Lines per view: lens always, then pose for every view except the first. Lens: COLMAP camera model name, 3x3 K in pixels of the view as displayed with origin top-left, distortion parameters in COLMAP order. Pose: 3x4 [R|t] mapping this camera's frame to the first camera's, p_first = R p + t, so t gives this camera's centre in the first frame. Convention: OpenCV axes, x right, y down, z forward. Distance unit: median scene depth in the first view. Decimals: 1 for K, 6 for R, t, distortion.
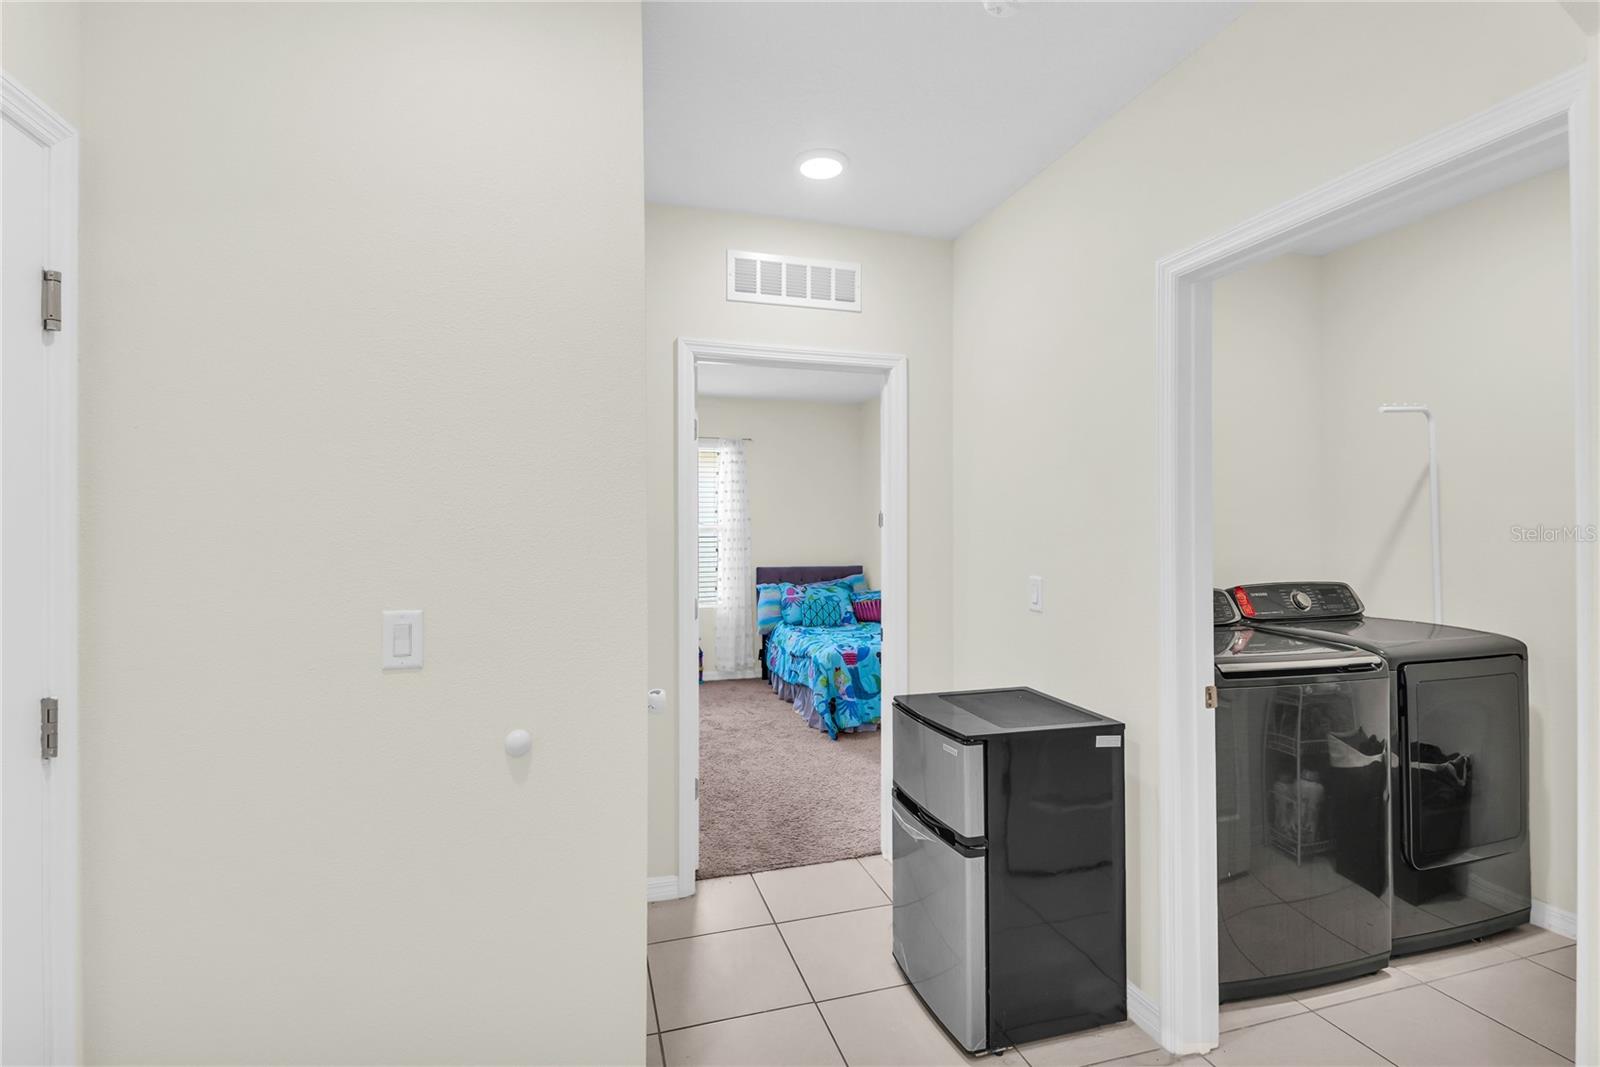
lens RADIAL K [[727.6, 0, 801.5], [0, 727.6, 545.6], [0, 0, 1]] dist [0.016925, -0.000359]
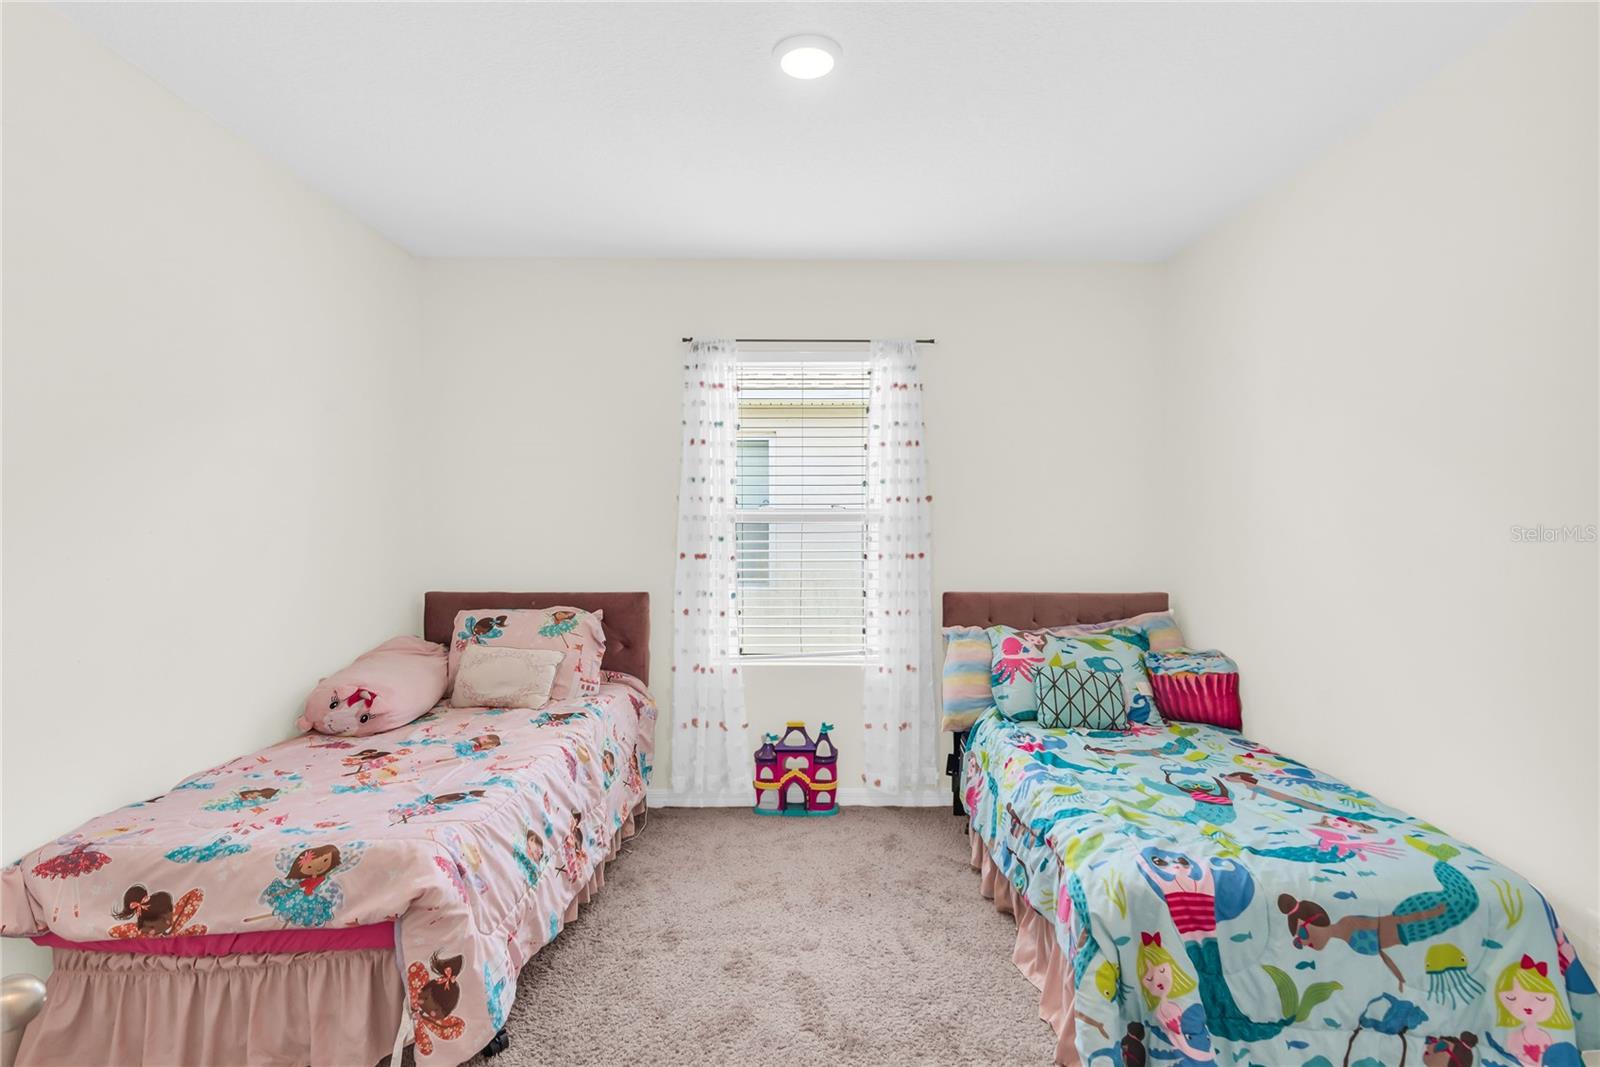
lens RADIAL K [[809.8, 0, 796.4], [0, 809.8, 535.8], [0, 0, 1]] dist [0.021619, -0.000582]
pose [[0.959713, 0.005369, -0.280930, -0.001073], [-0.005348, 0.999985, 0.000839, -0.009768], [0.280930, 0.000698, 0.959728, 0.444152]]
